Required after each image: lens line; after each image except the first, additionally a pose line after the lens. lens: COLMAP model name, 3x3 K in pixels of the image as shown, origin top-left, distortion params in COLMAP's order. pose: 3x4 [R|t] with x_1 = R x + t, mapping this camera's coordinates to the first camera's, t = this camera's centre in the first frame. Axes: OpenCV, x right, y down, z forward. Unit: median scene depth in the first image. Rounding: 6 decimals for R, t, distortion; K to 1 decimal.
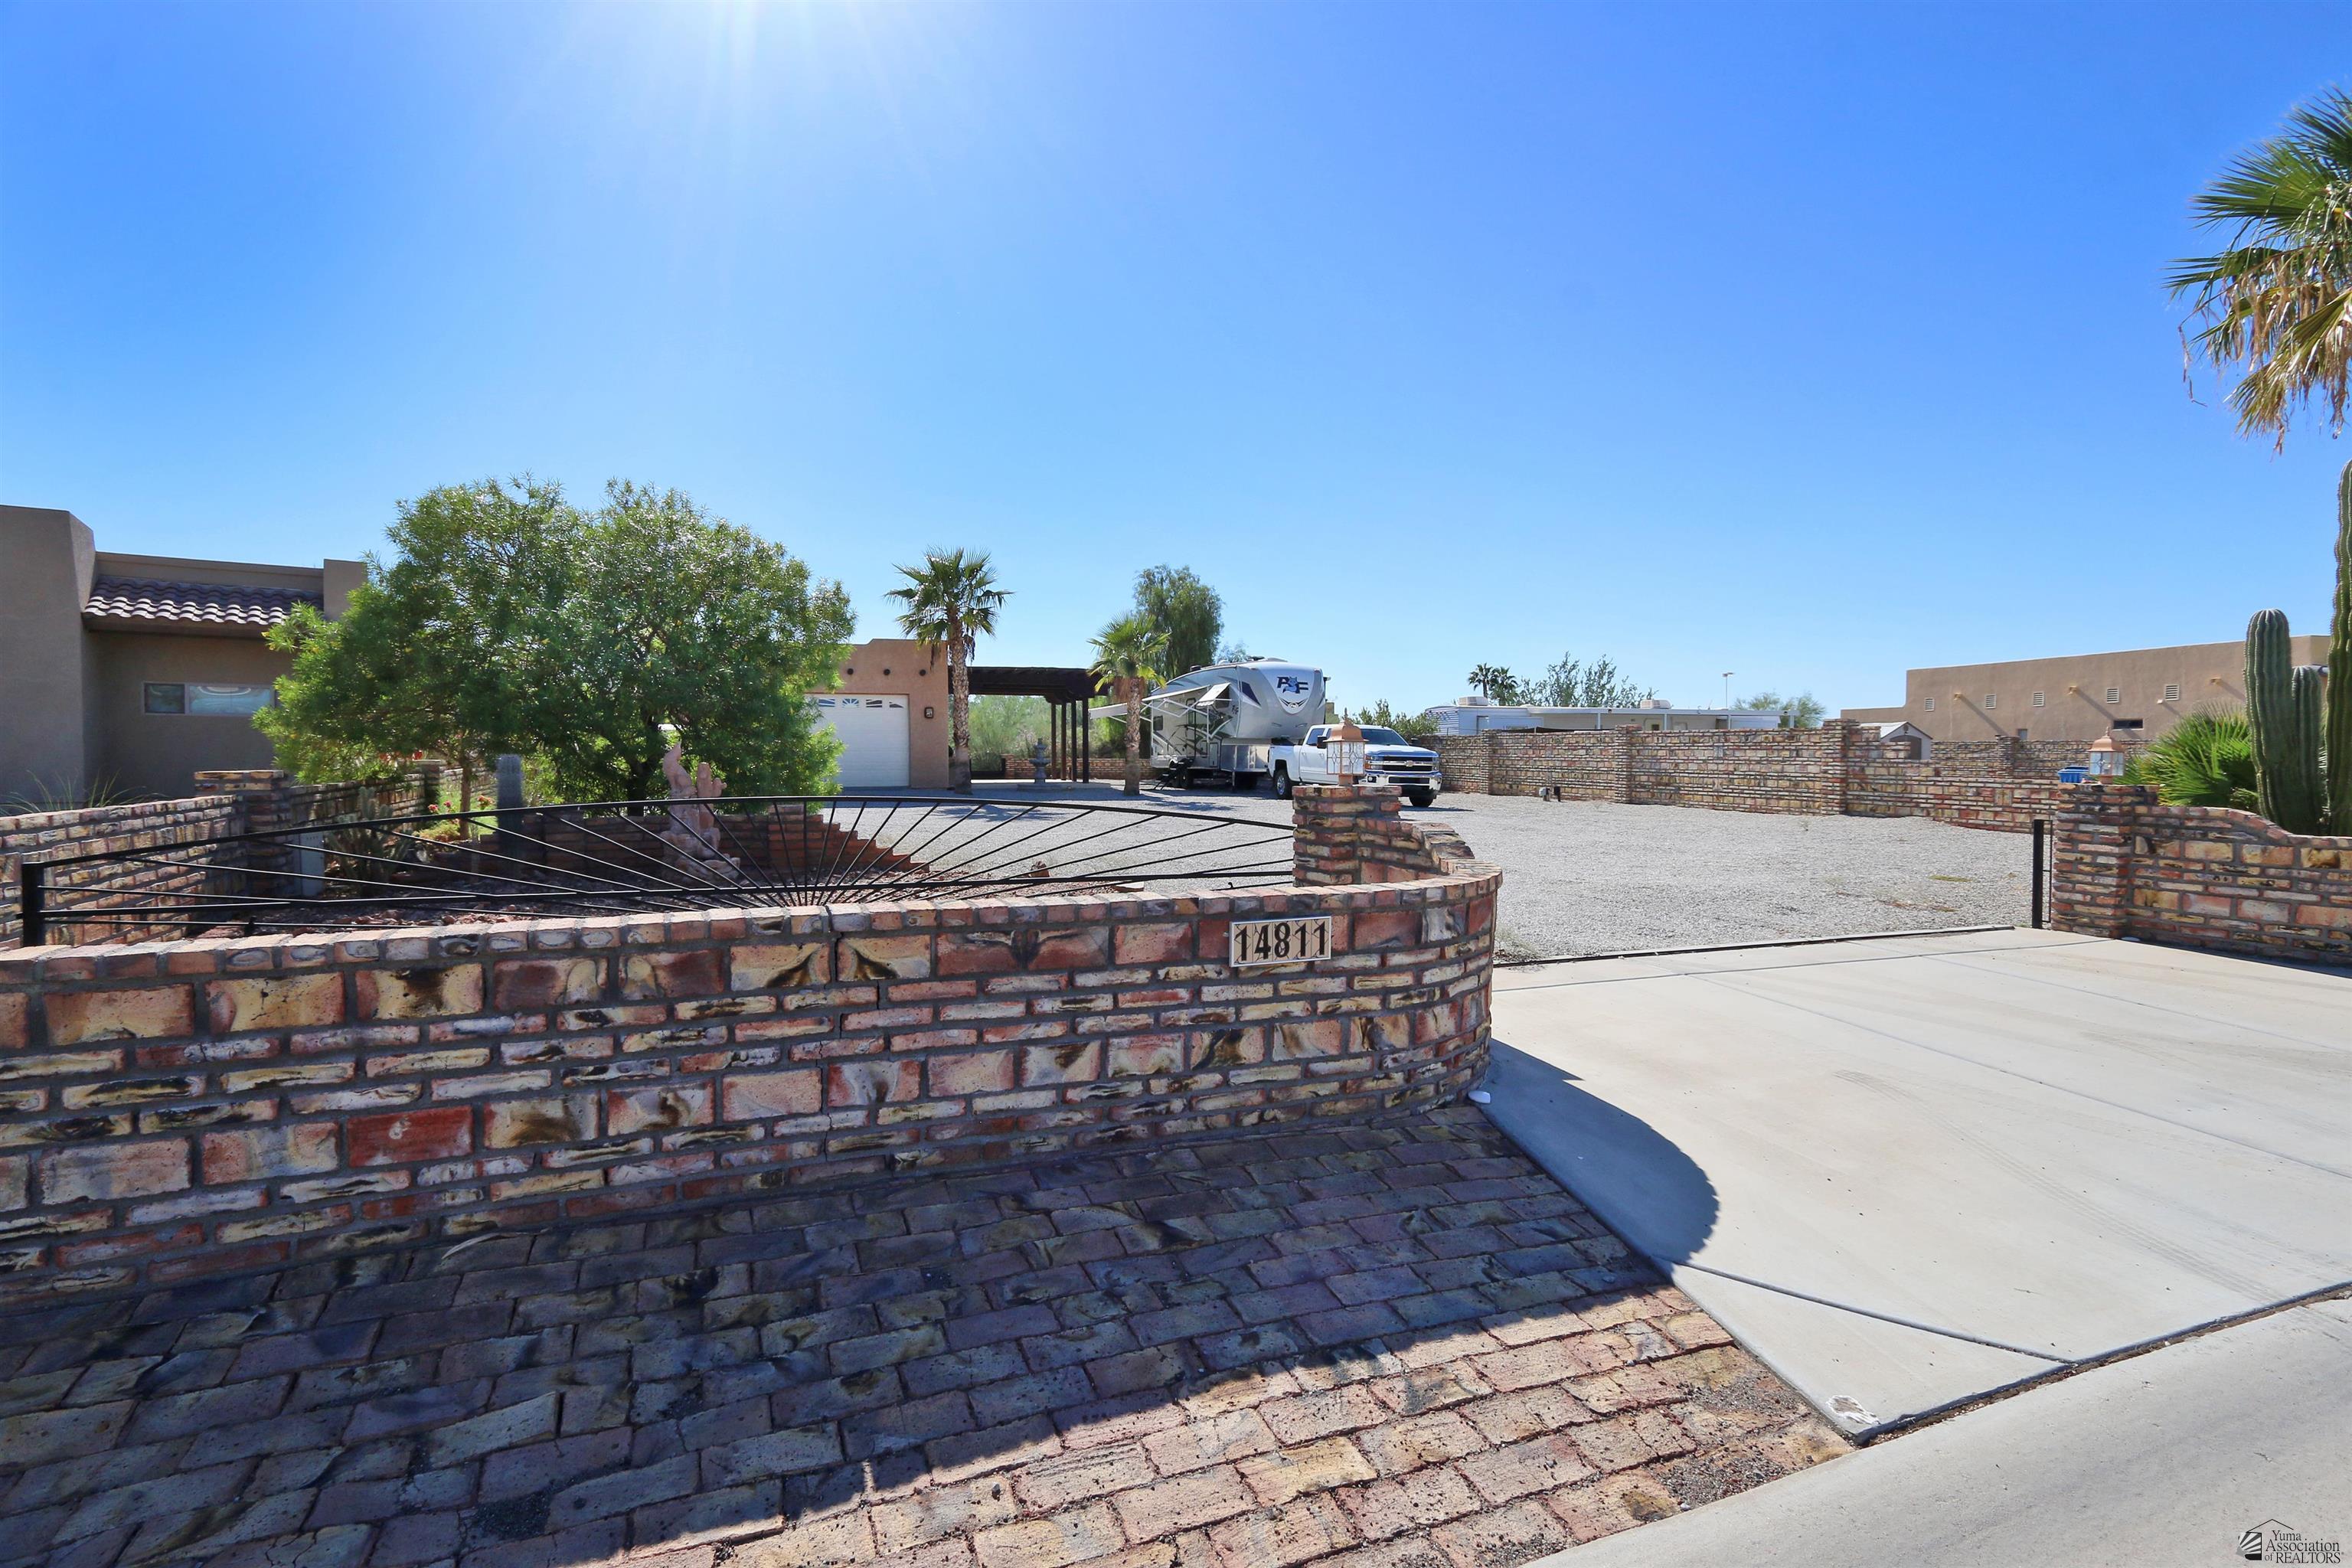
lens RADIAL K [[1091.5, 0, 1176.7], [0, 1091.5, 752.9], [0, 0, 1]] dist [0.000435, 0.000123]
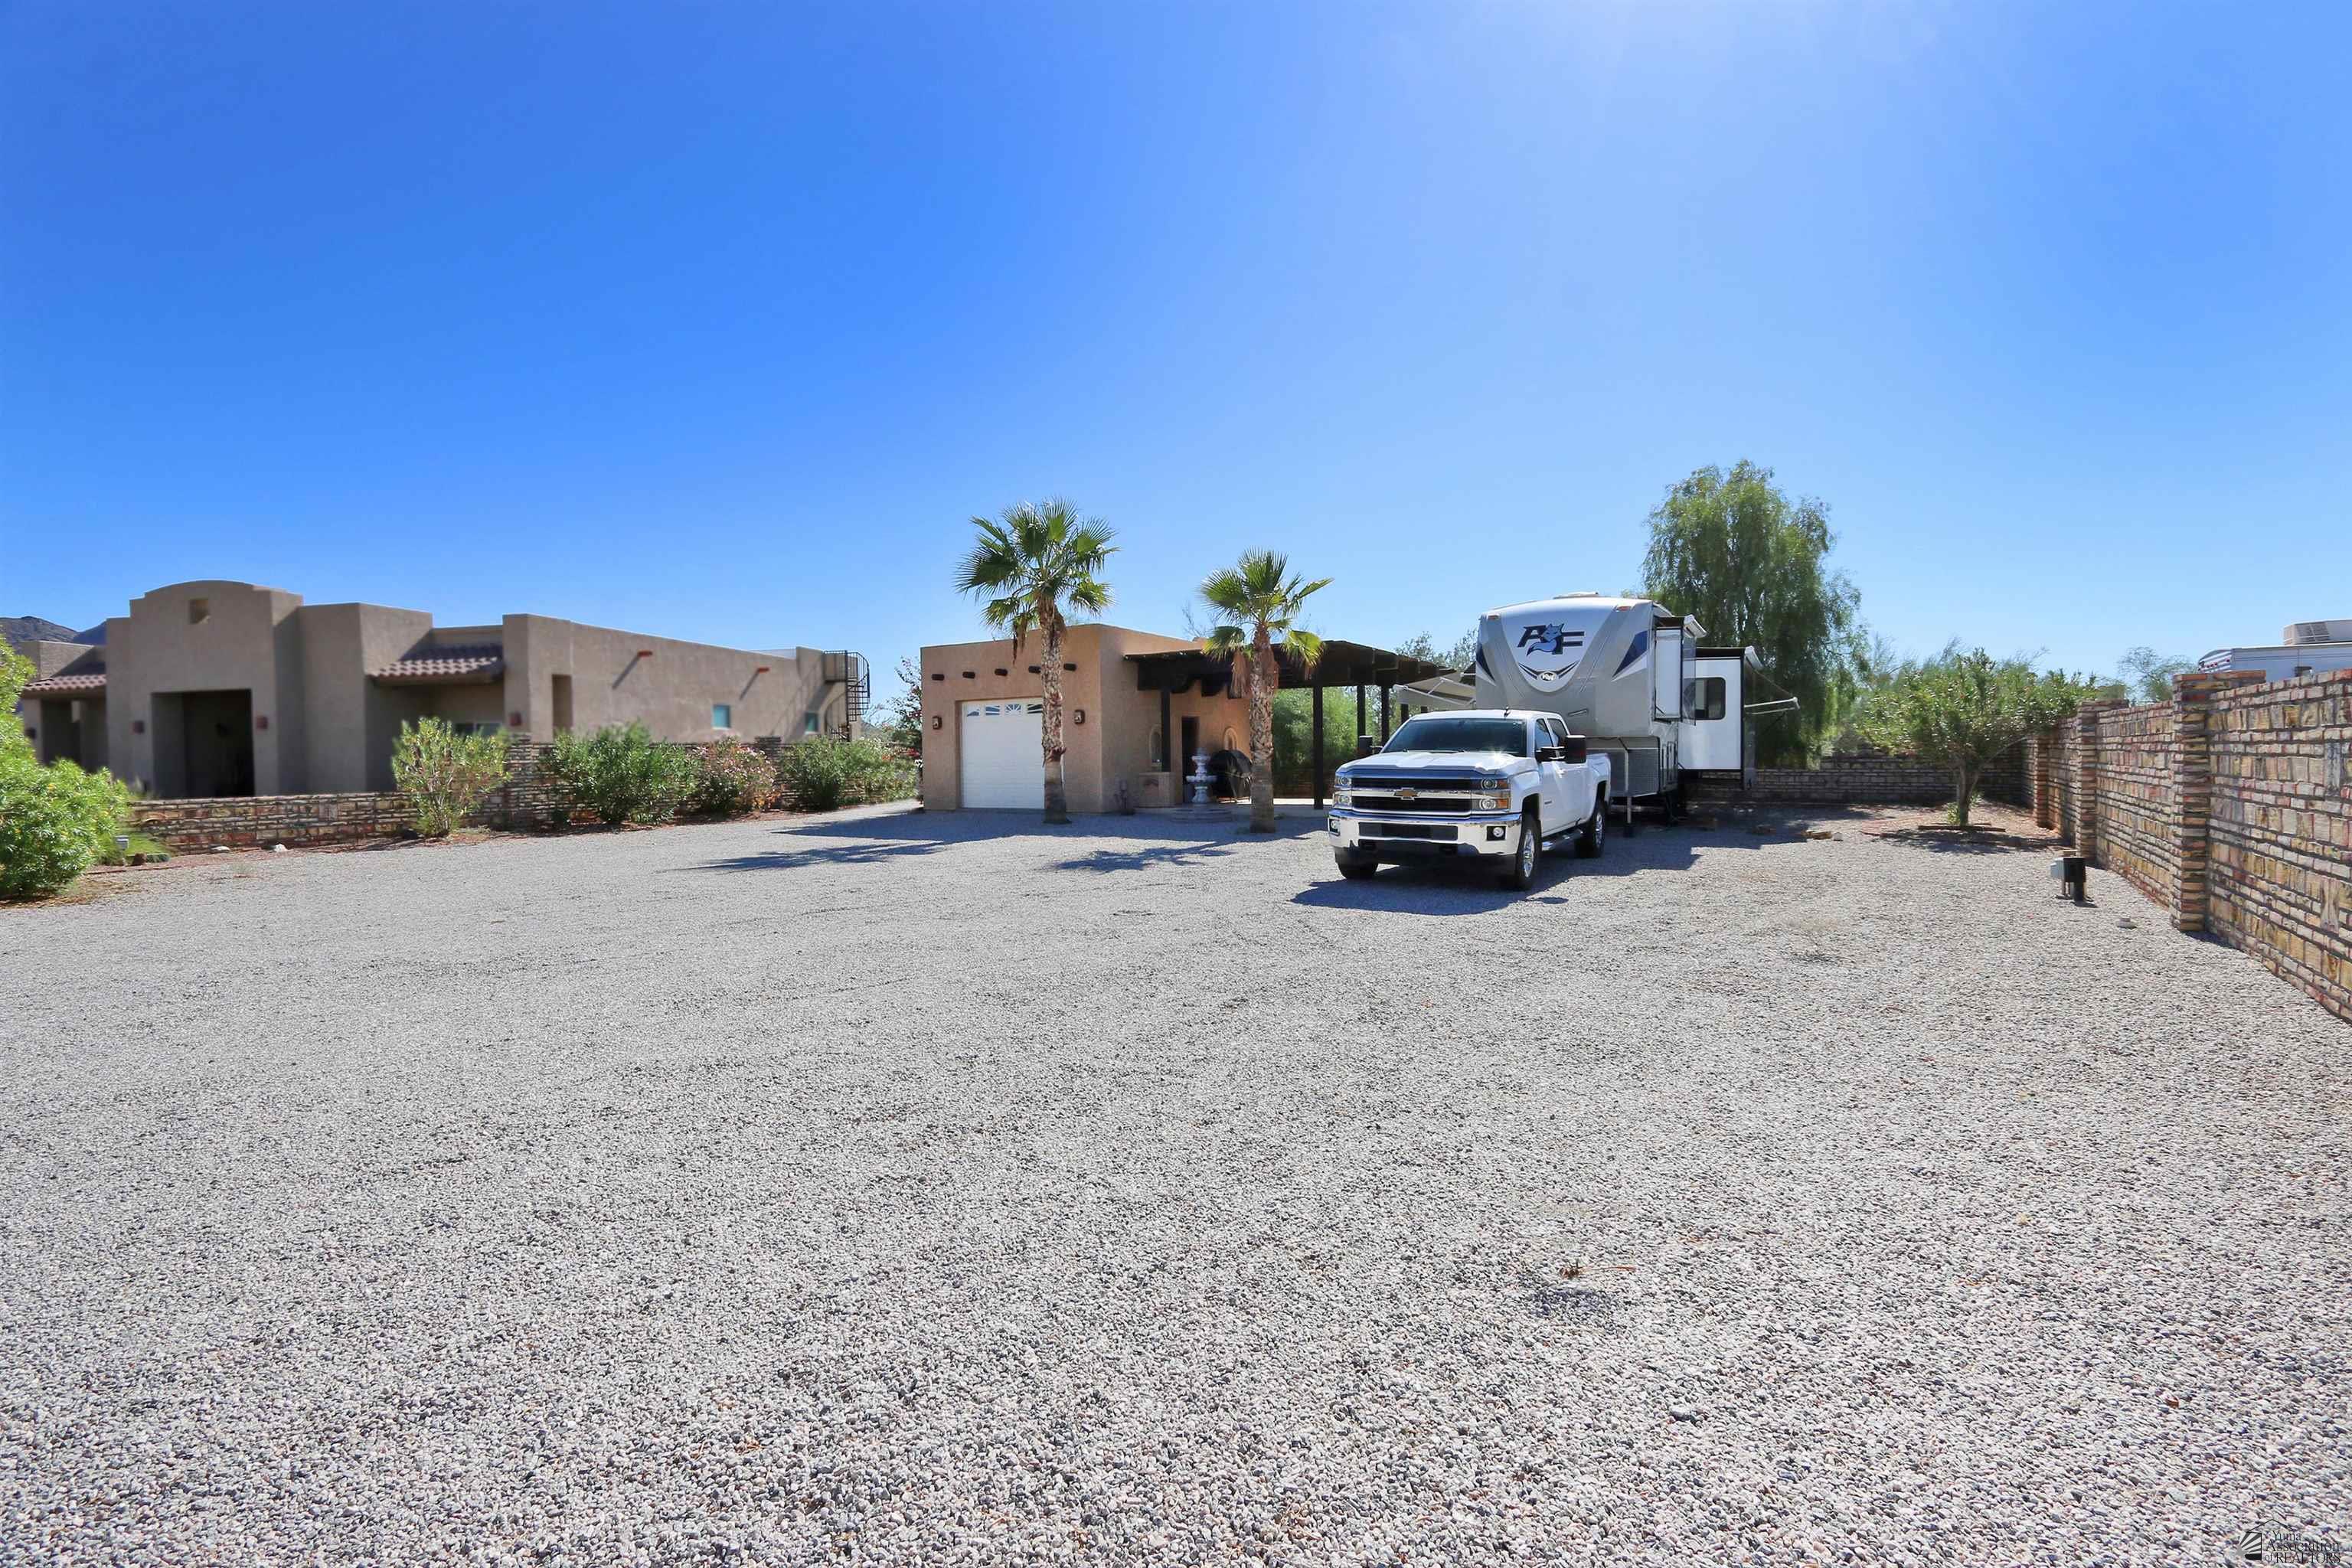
lens RADIAL K [[1091.5, 0, 1176.7], [0, 1091.5, 752.9], [0, 0, 1]] dist [0.000435, 0.000123]
pose [[0.653044, -0.012553, -0.757216, 0.401982], [0.016213, 0.999865, -0.002594, -0.006431], [0.757147, -0.010583, 0.653159, 0.497311]]
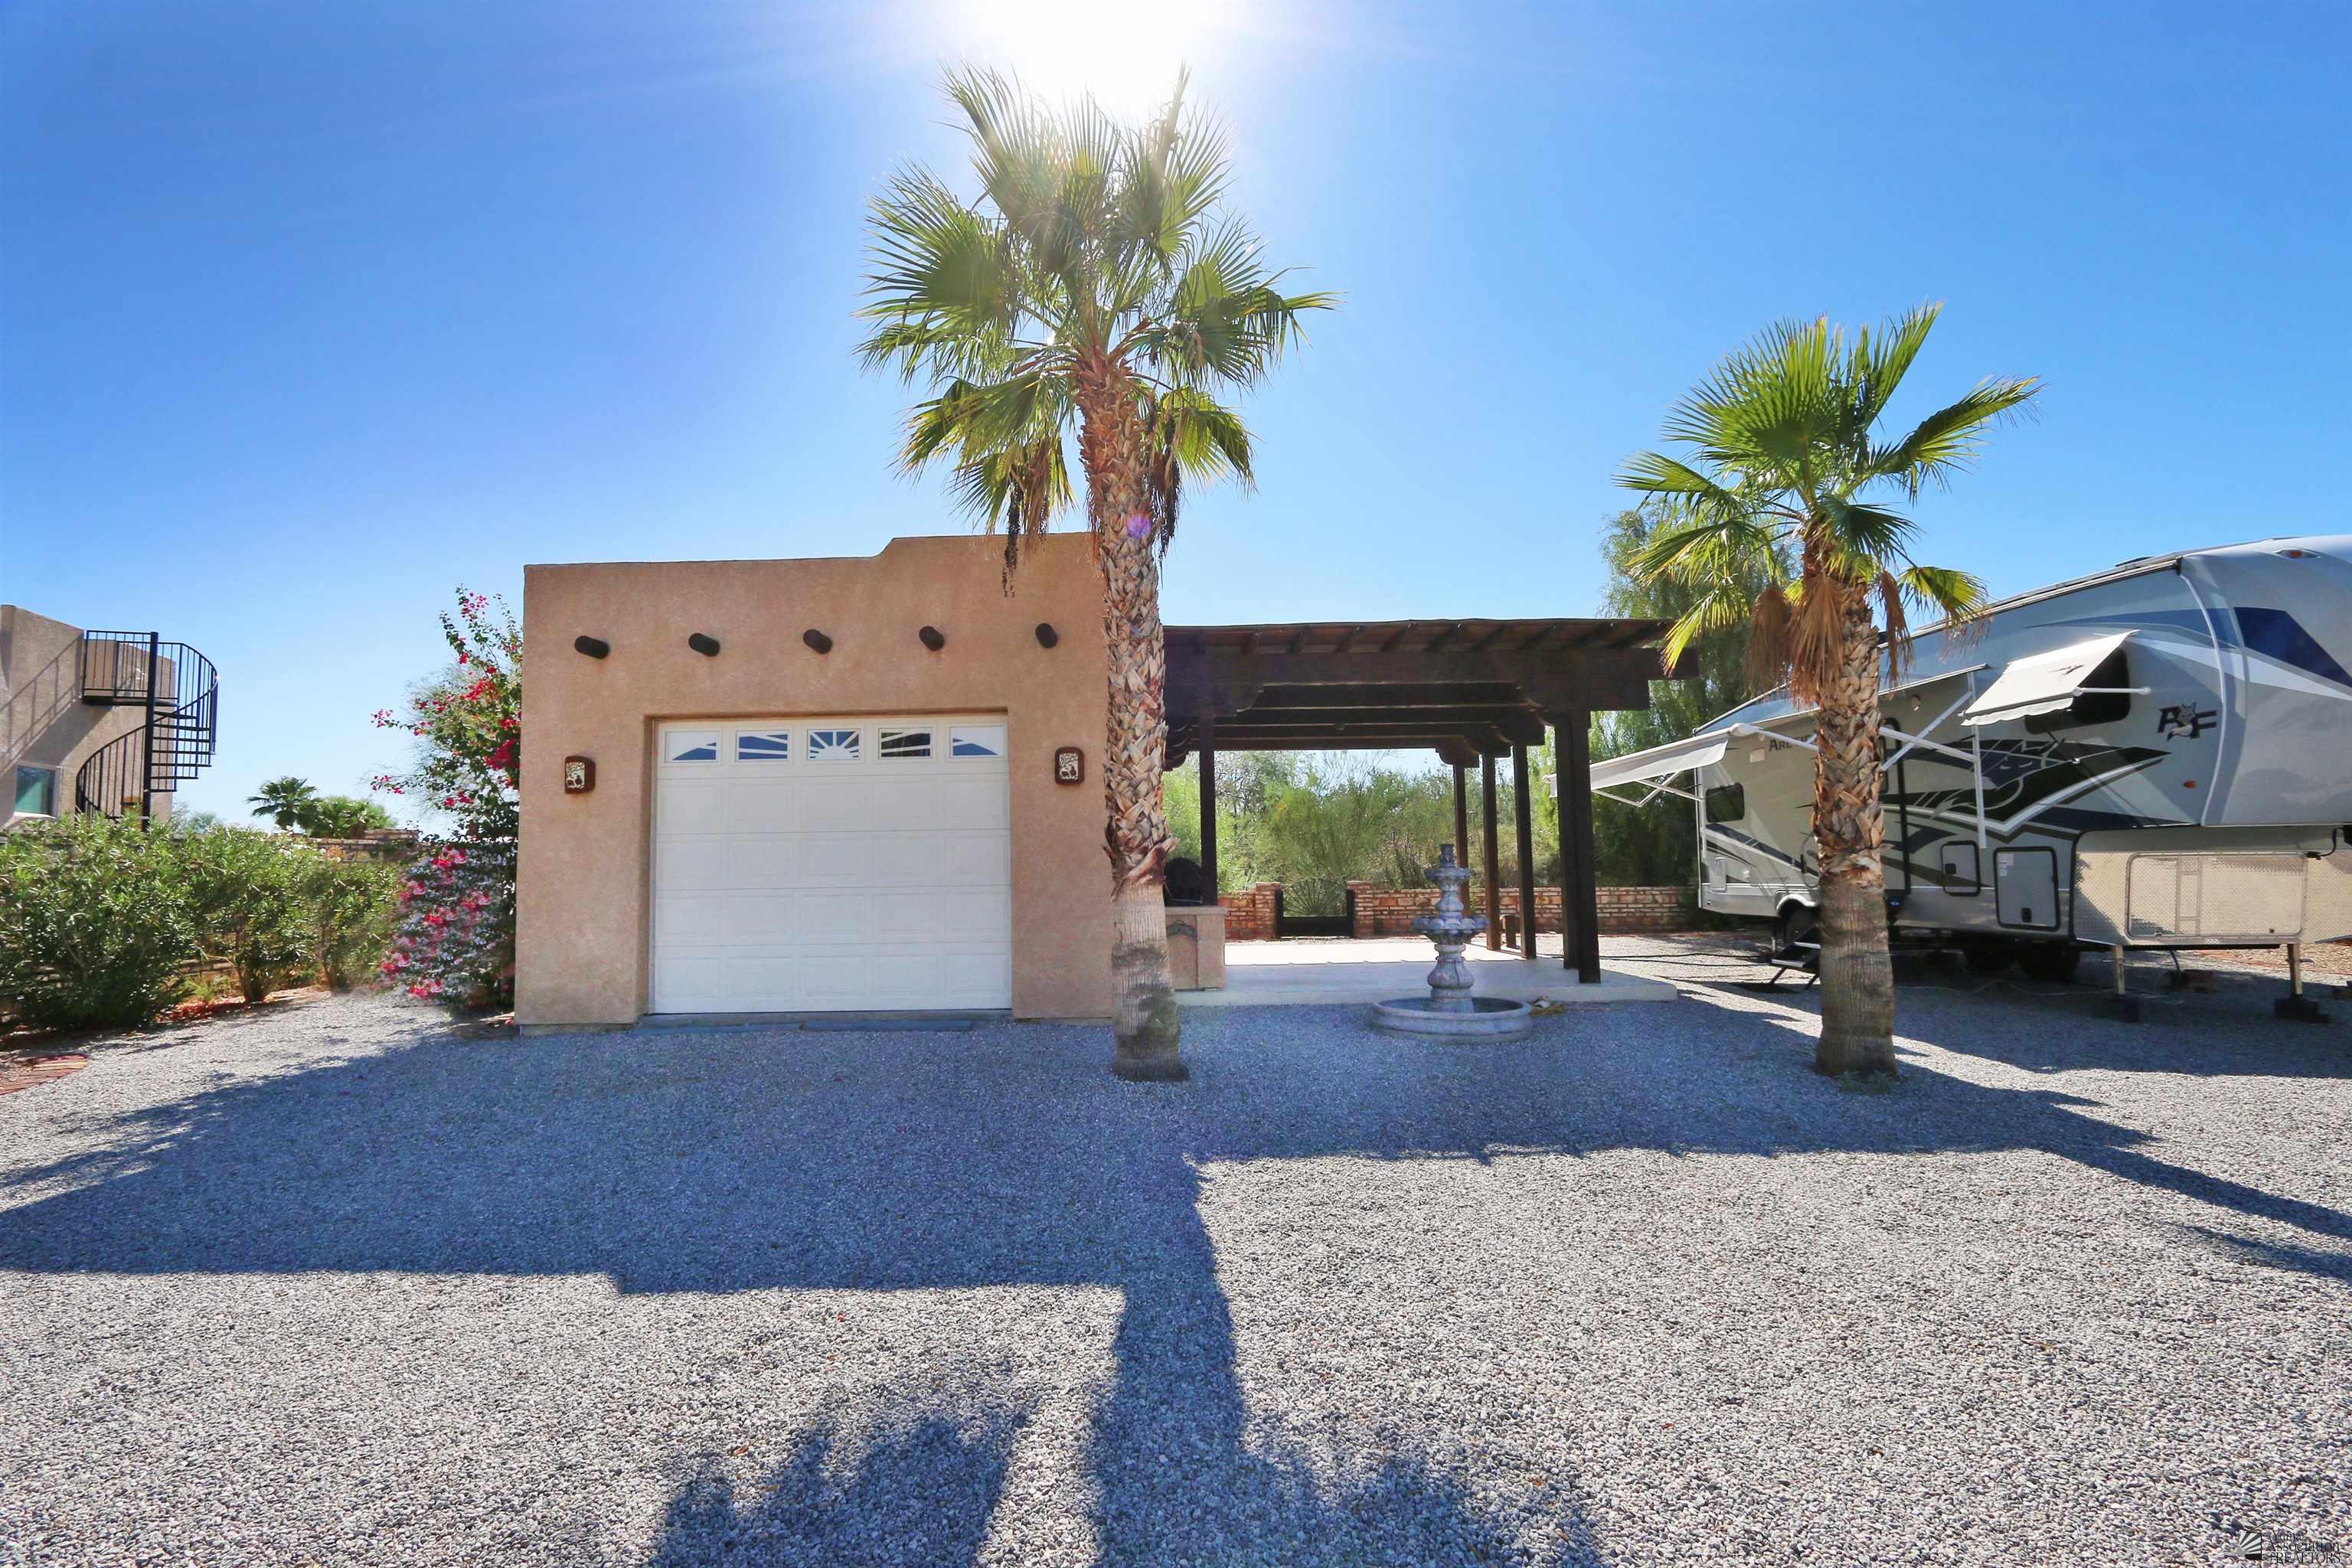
lens RADIAL K [[1091.5, 0, 1176.7], [0, 1091.5, 752.9], [0, 0, 1]] dist [0.000435, 0.000123]
pose [[0.940627, -0.048941, -0.335896, -0.089268], [0.013946, 0.994288, -0.105817, -0.007273], [0.339157, 0.094849, 0.935936, 0.679884]]
